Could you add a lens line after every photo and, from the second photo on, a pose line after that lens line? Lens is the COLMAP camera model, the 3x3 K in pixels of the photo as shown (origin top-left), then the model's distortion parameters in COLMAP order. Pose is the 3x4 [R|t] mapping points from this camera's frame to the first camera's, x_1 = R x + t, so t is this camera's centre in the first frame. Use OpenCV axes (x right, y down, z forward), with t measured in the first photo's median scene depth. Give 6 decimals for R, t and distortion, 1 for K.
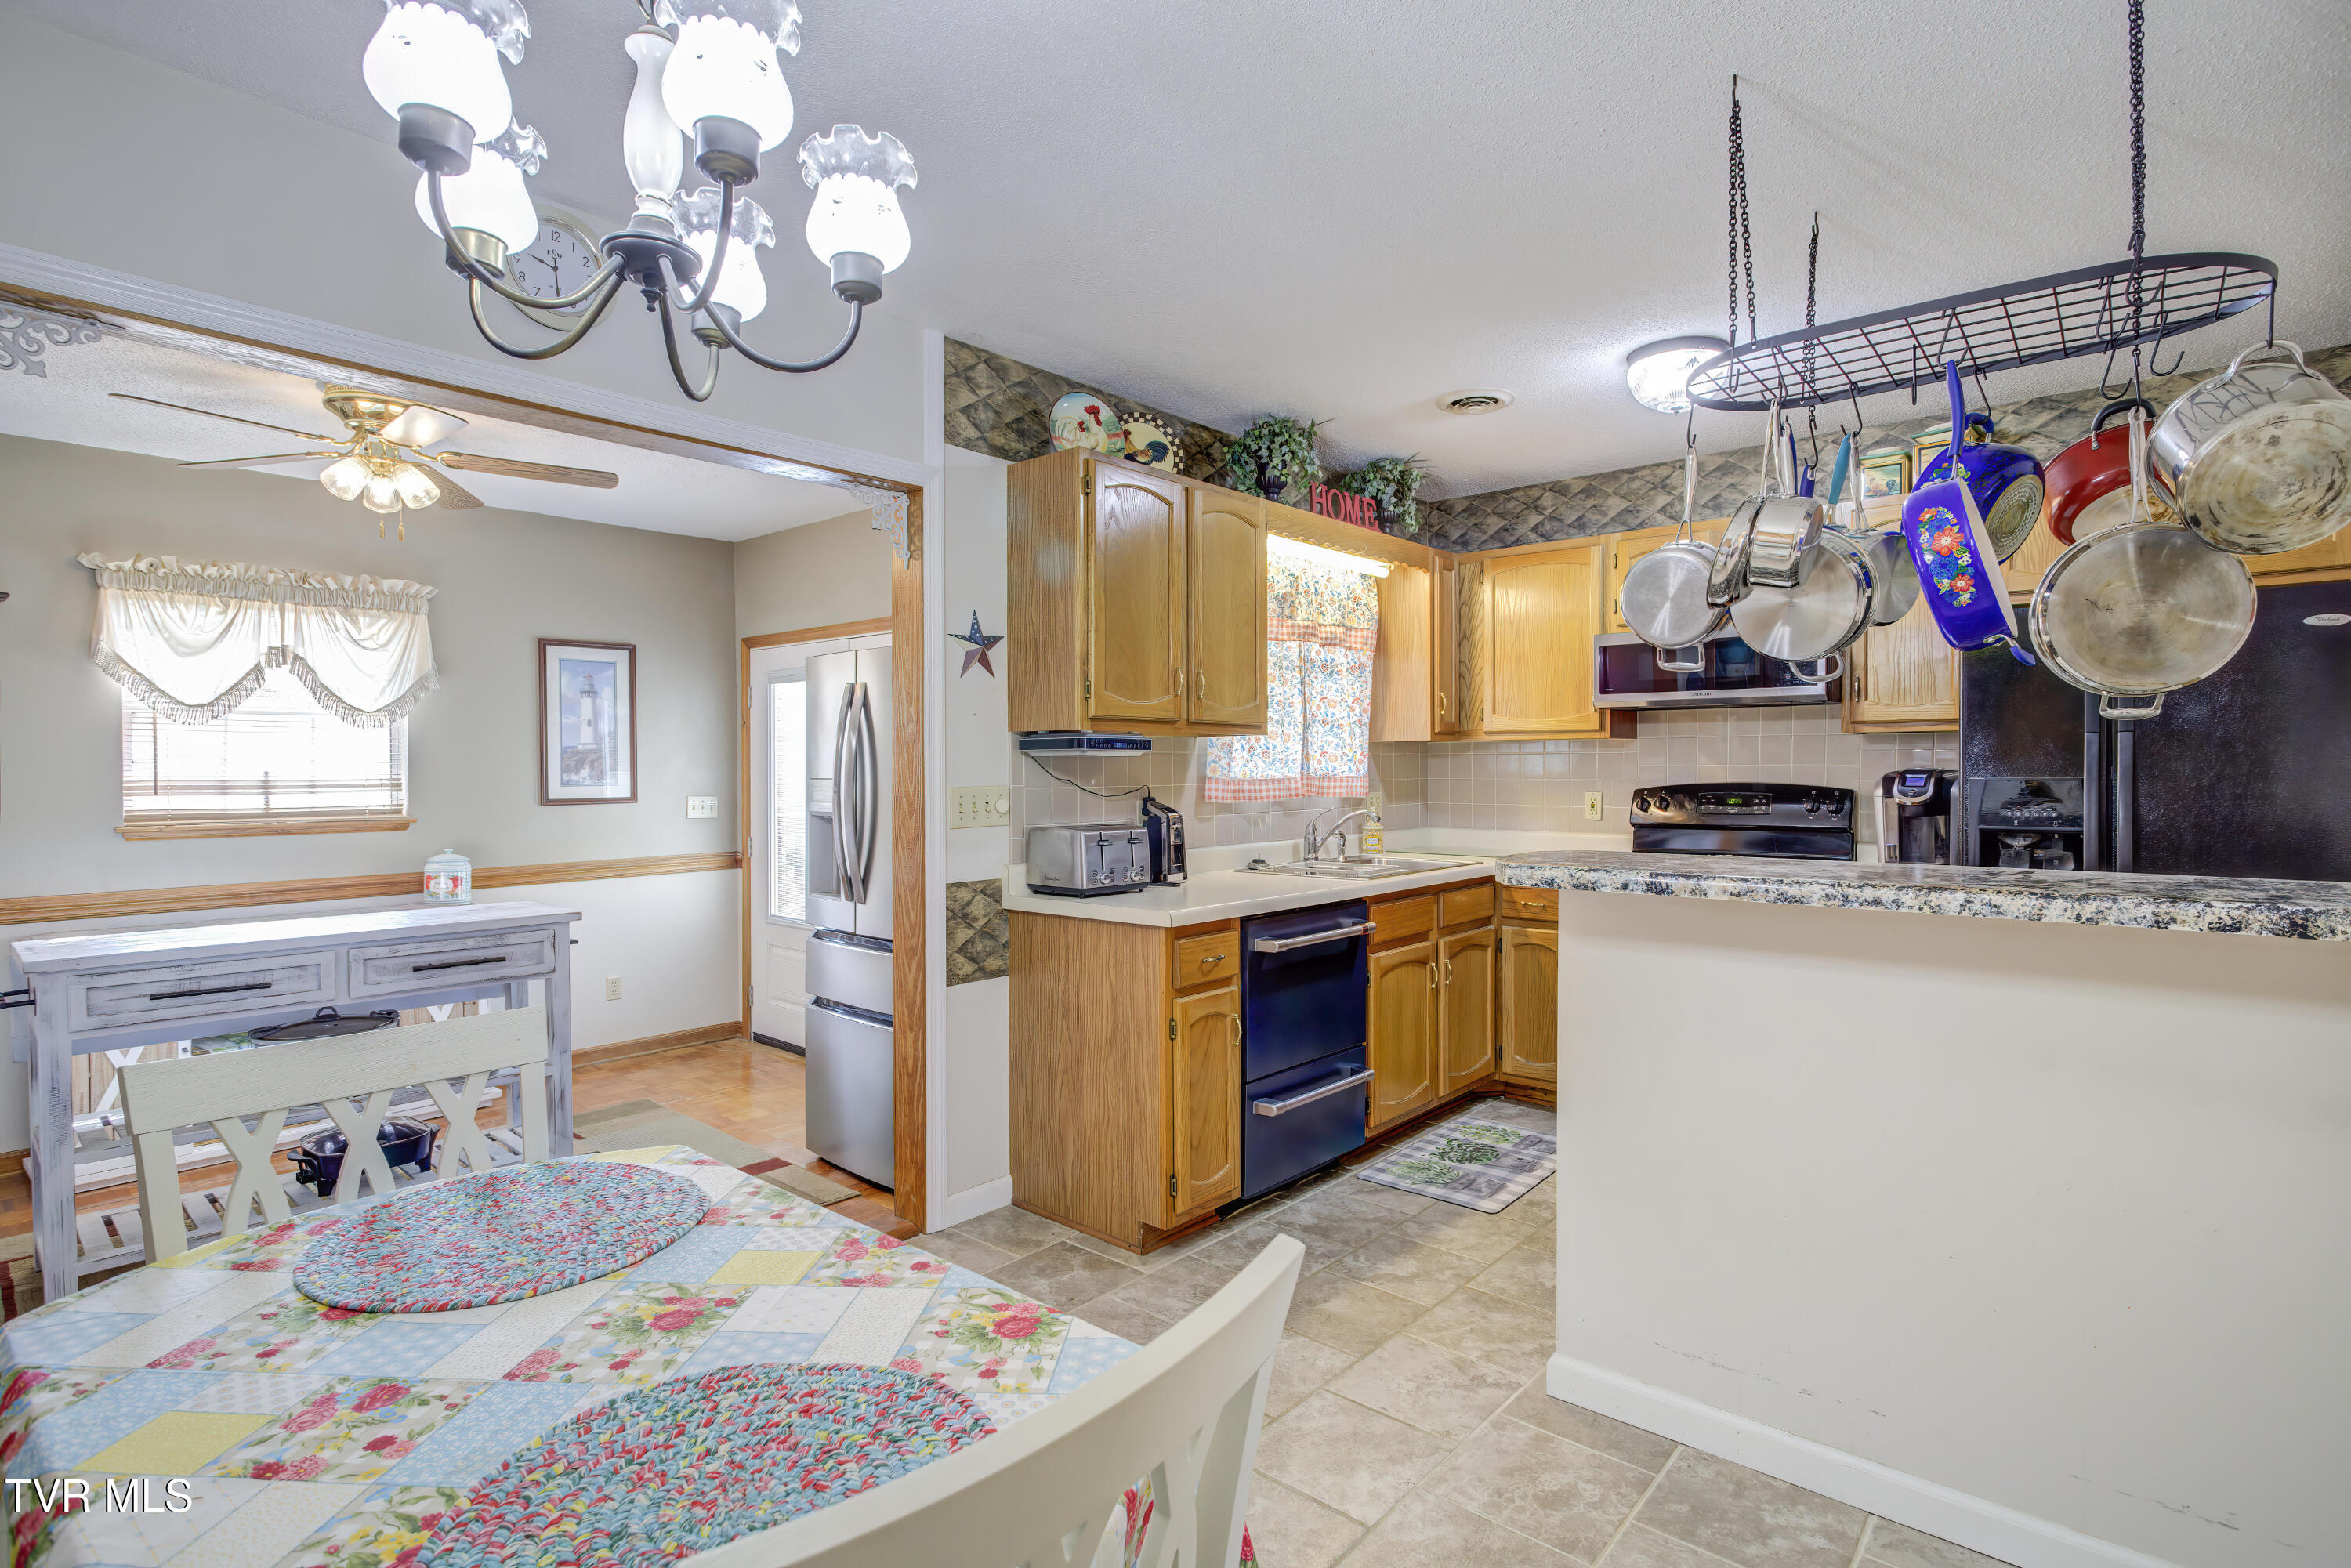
lens RADIAL K [[1146.9, 0, 1182.3], [0, 1146.9, 787.8], [0, 0, 1]] dist [-0.010261, 0.004146]
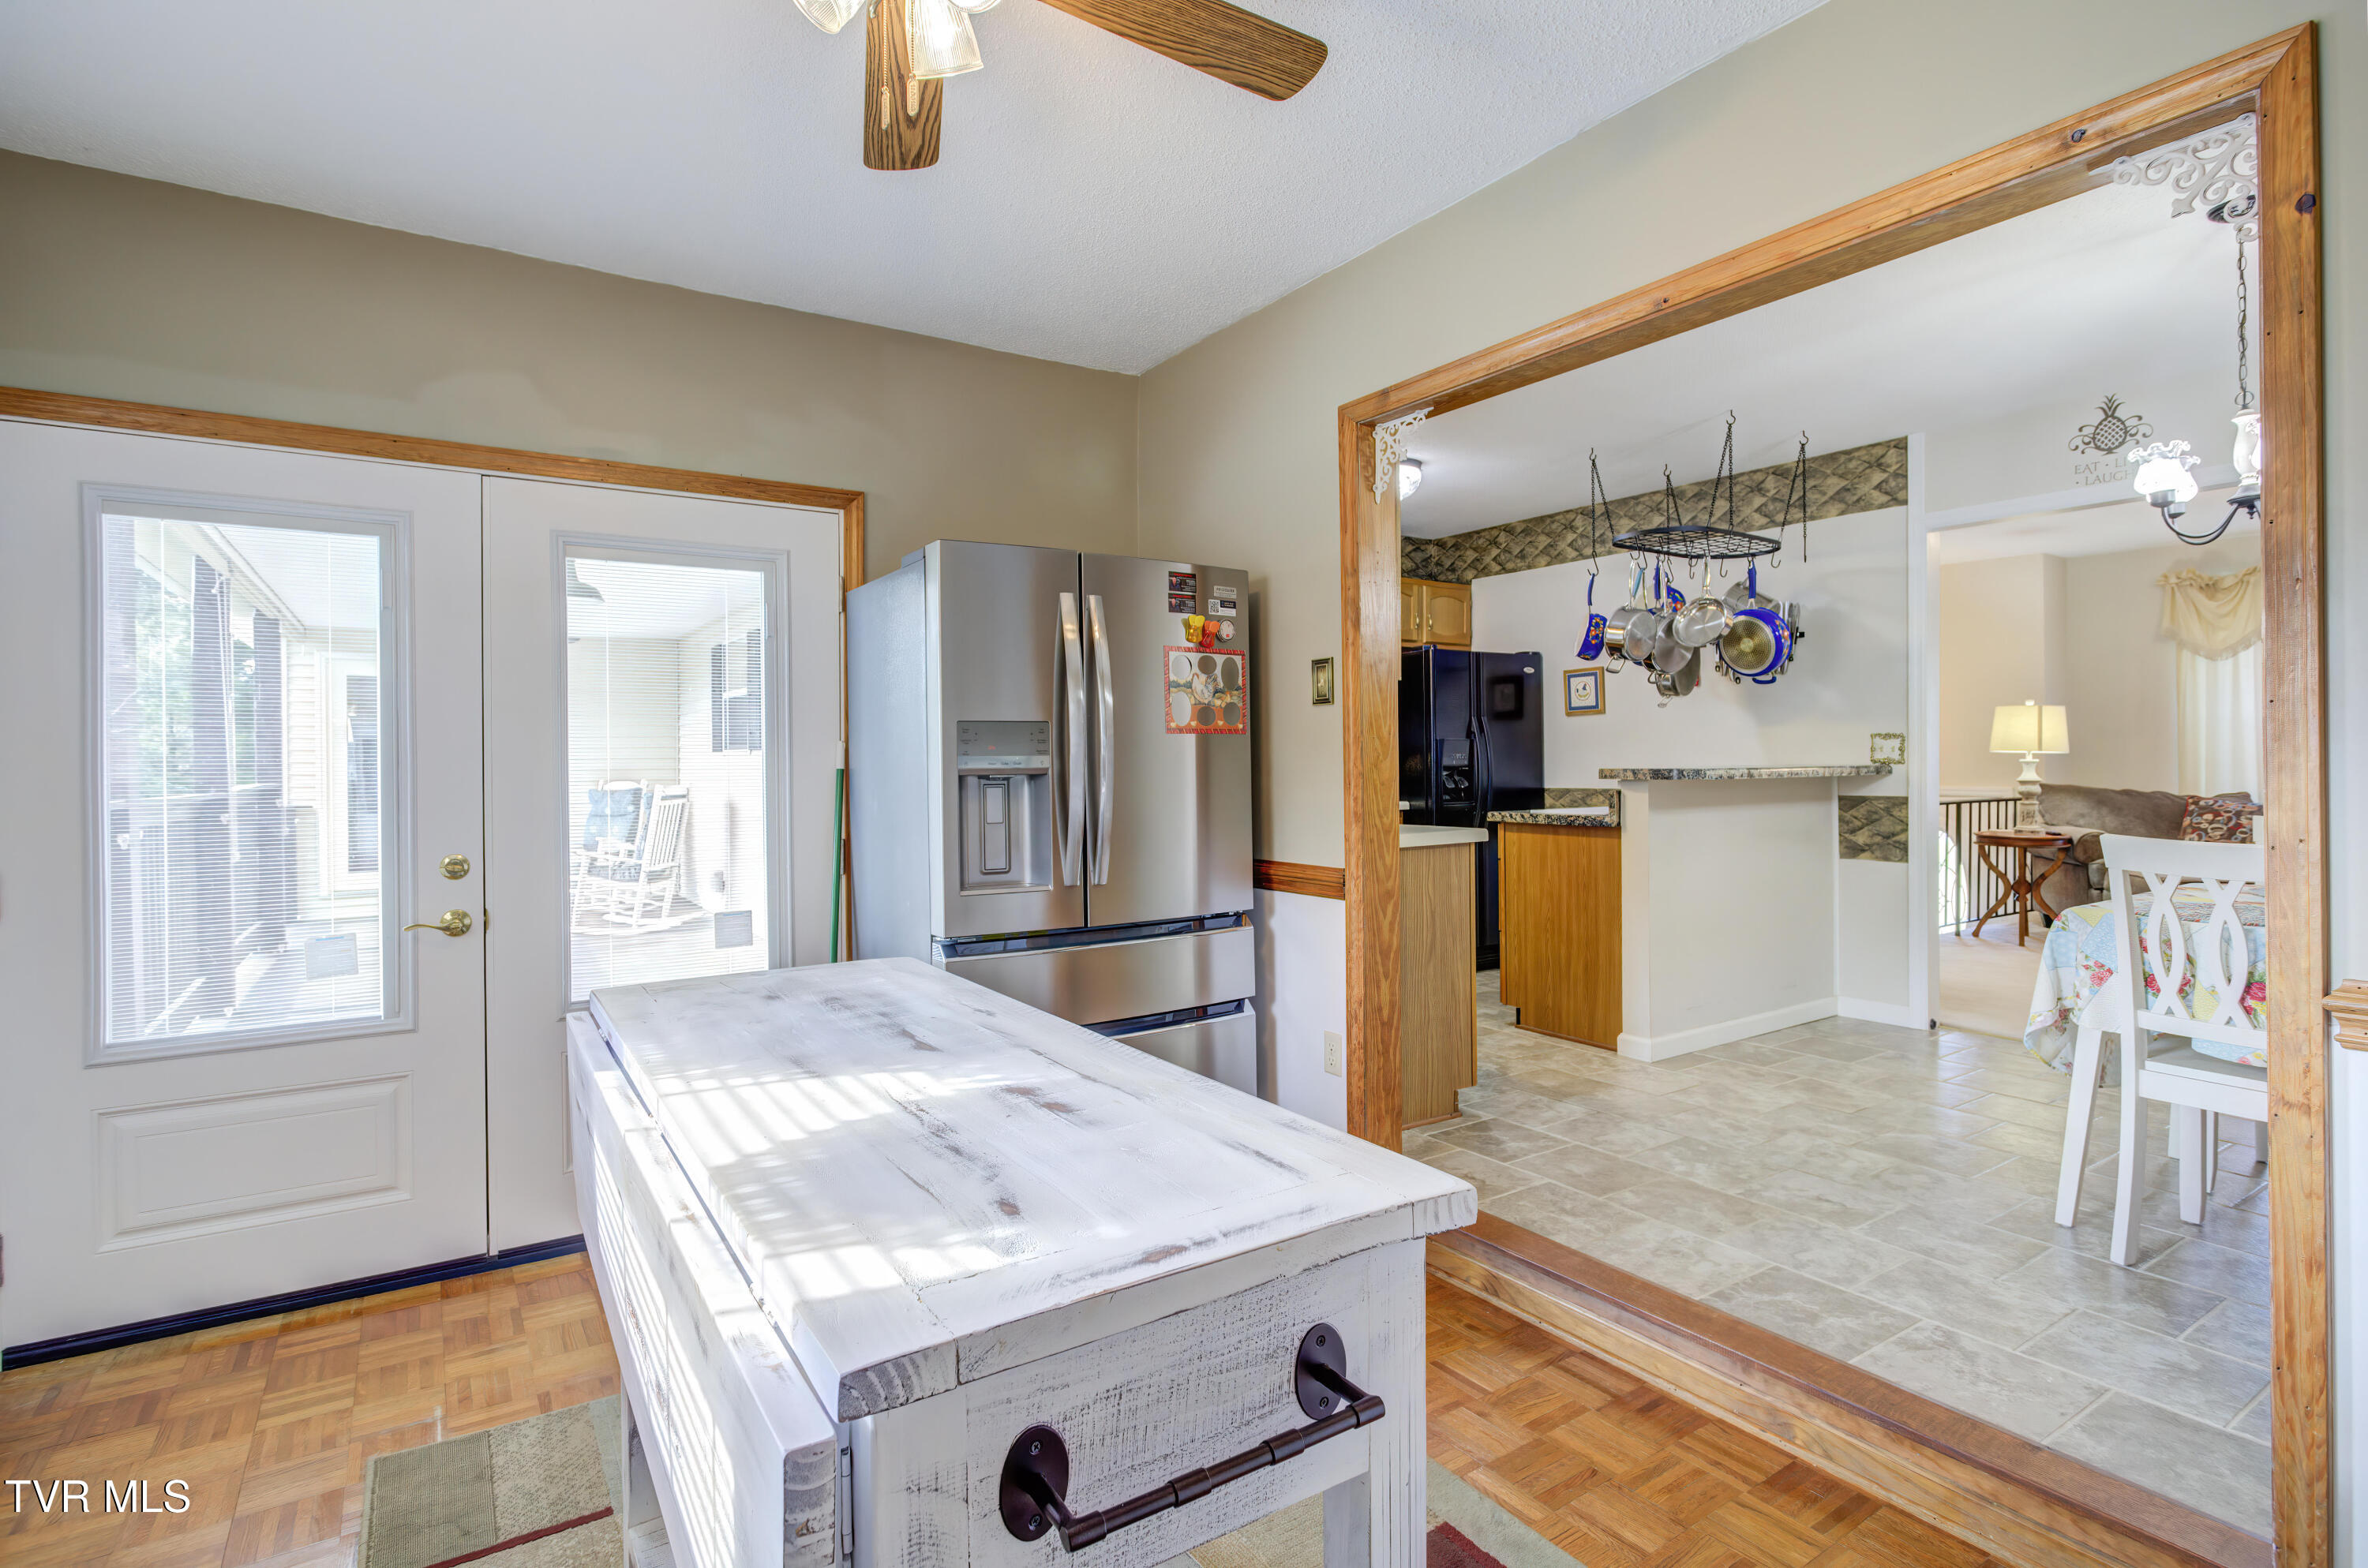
lens RADIAL K [[1155.1, 0, 1194.7], [0, 1155.1, 765.0], [0, 0, 1]] dist [-0.010261, 0.004146]
pose [[0.265535, -0.003384, 0.964095, -1.007768], [0.024371, 0.999698, -0.003204, 0.025186], [-0.963793, 0.024346, 0.265537, 0.732888]]
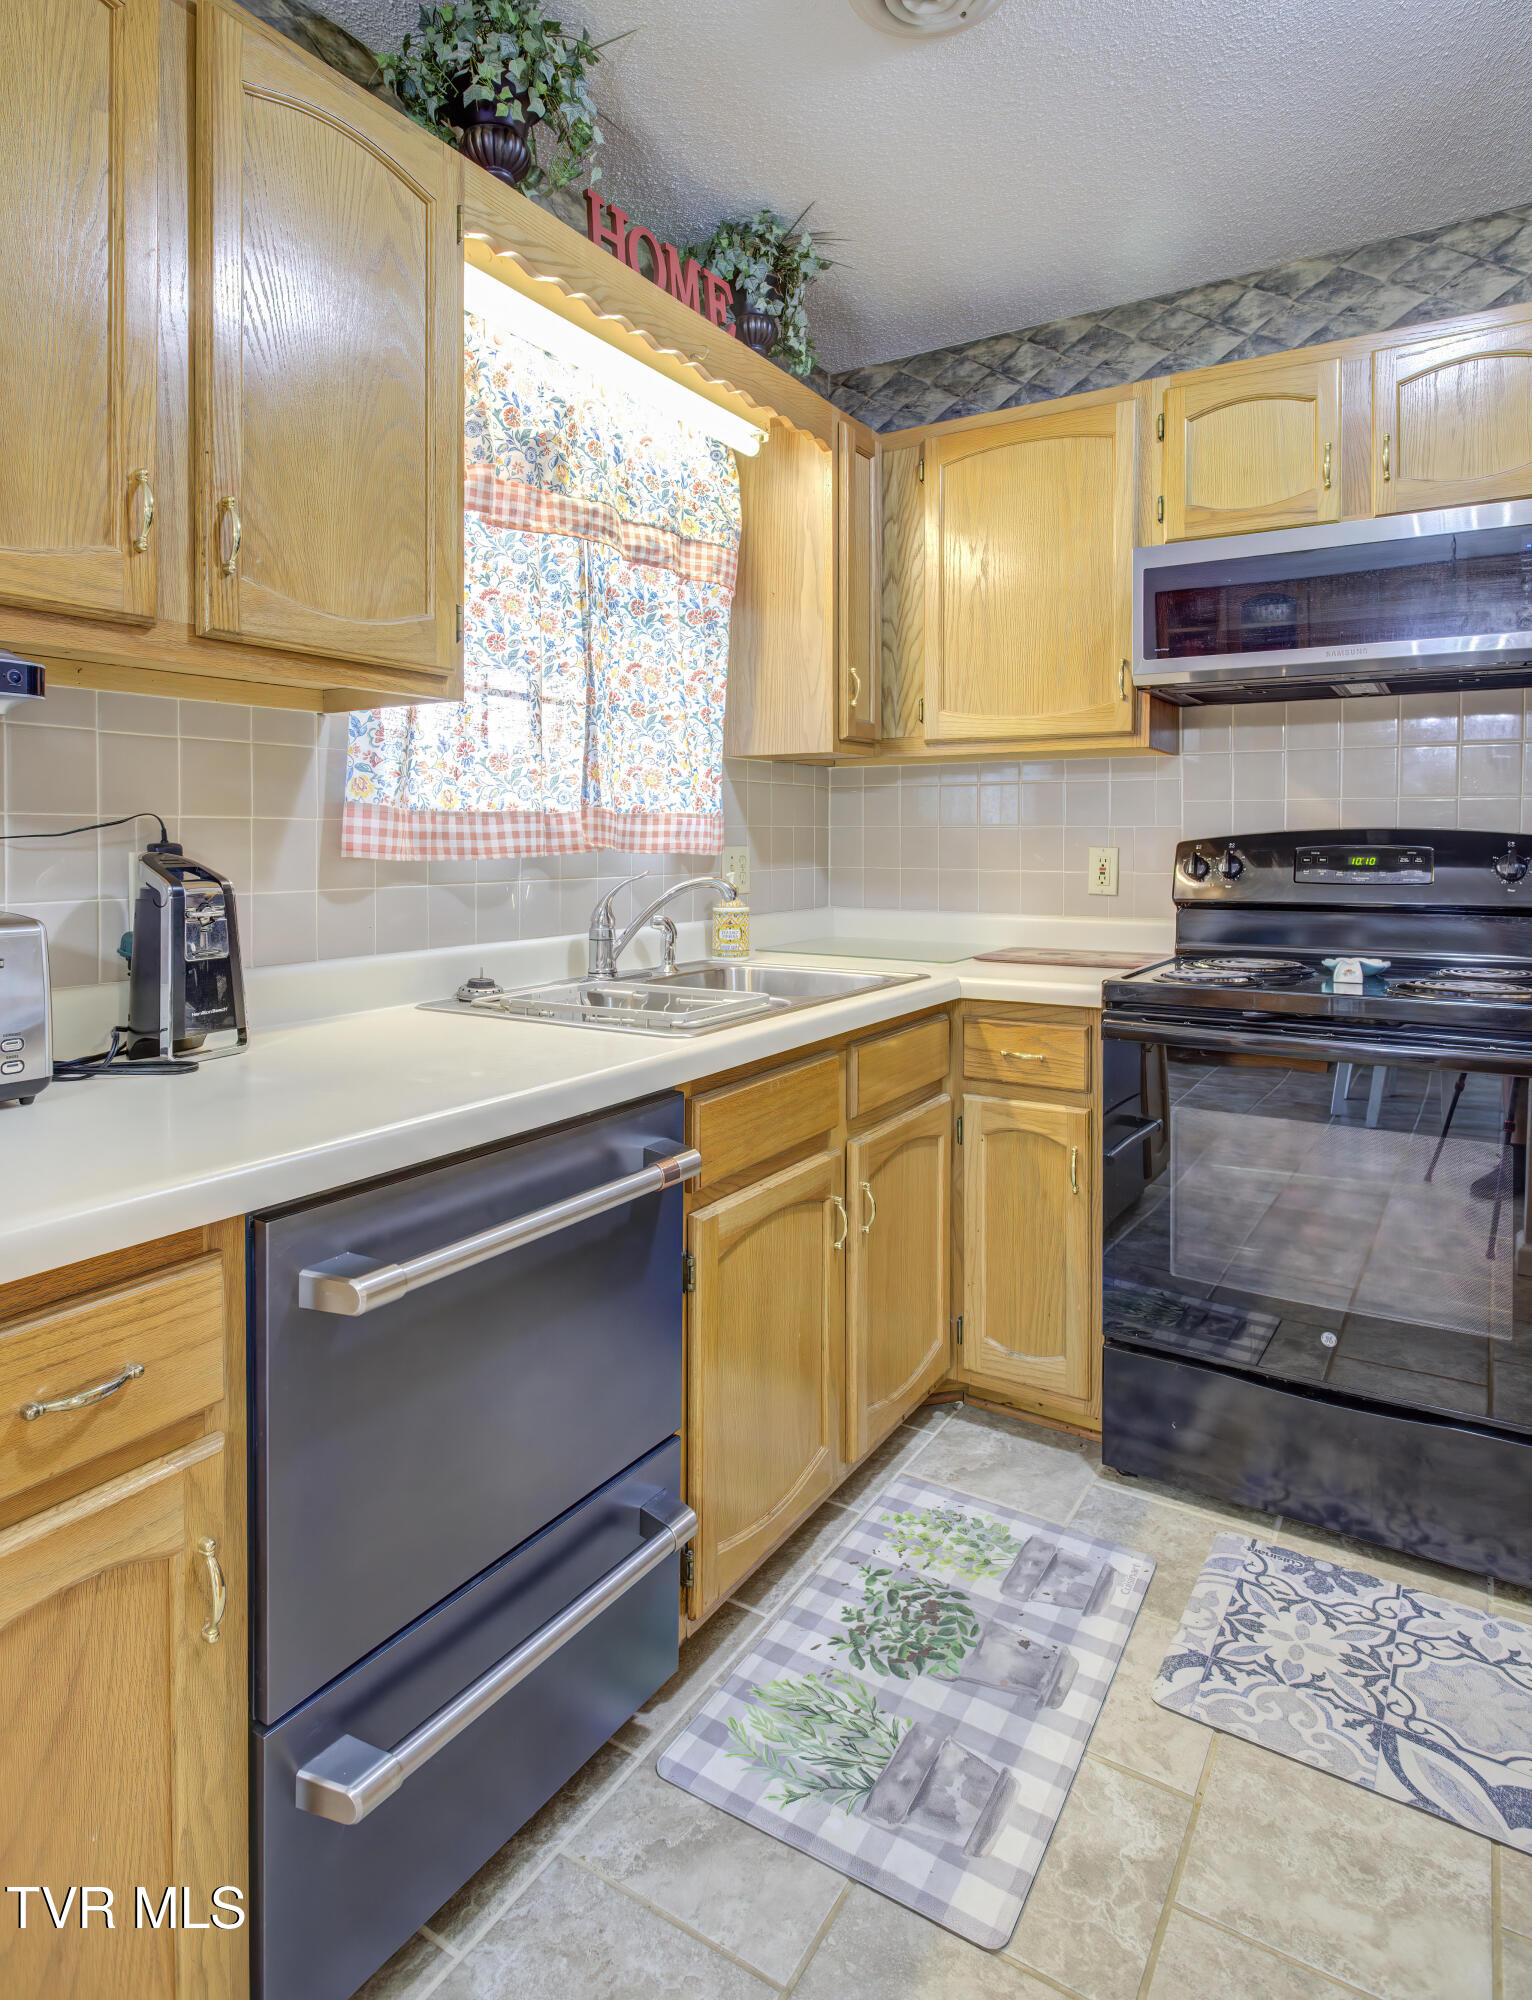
lens RADIAL K [[1134.4, 0, 768.4], [0, 1134.4, 850.6], [0, 0, 1]] dist [-0.011599, 0.002700]
pose [[0.987445, 0.004431, 0.157899, 0.118480], [-0.003175, 0.999961, -0.008204, 0.013198], [-0.157930, 0.007599, 0.987421, 0.553037]]
